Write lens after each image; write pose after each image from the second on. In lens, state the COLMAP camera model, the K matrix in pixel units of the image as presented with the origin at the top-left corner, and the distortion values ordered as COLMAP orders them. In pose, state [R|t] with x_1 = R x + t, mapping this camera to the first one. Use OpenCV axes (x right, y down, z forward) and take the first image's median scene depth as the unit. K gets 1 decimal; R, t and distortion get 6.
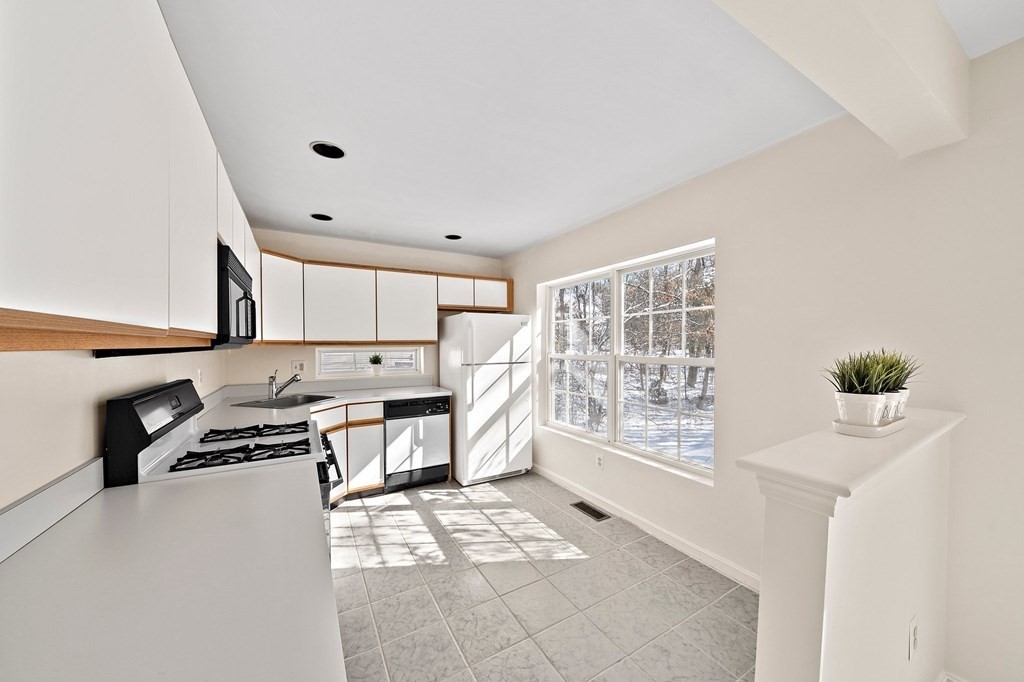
lens RADIAL K [[359.7, 0, 504.5], [0, 359.7, 348.7], [0, 0, 1]] dist [-0.010953, 0.001115]
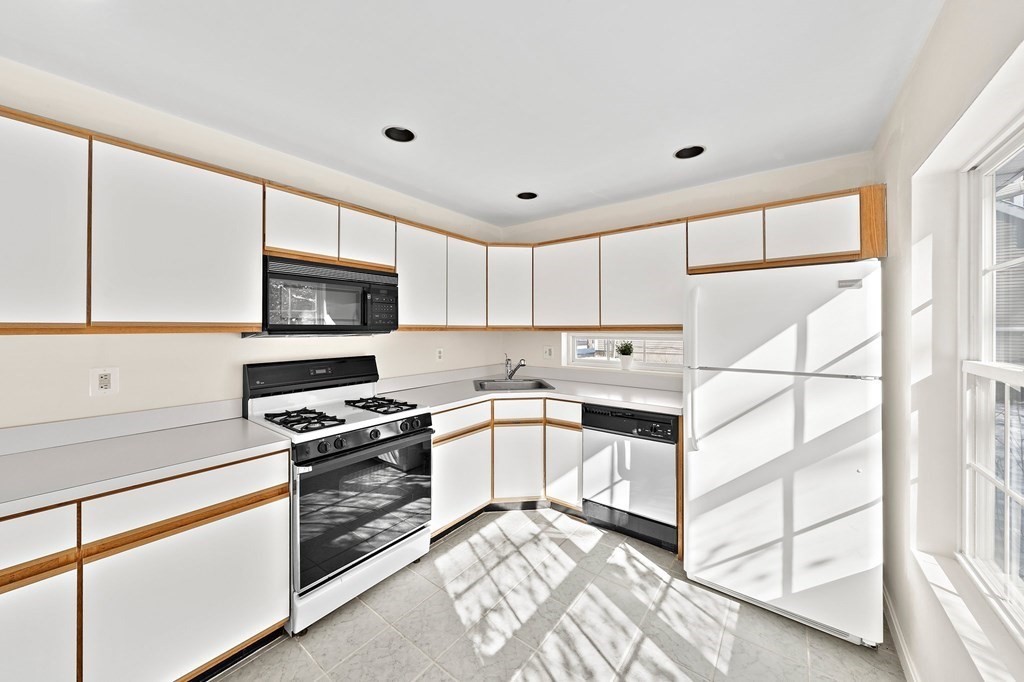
lens RADIAL K [[359.7, 0, 497.7], [0, 359.7, 327.2], [0, 0, 1]] dist [-0.010953, 0.001115]
pose [[0.382187, 0.001748, -0.924083, 0.307077], [-0.013979, 0.999895, -0.003890, -0.012400], [0.923979, 0.014404, 0.382171, 0.514035]]
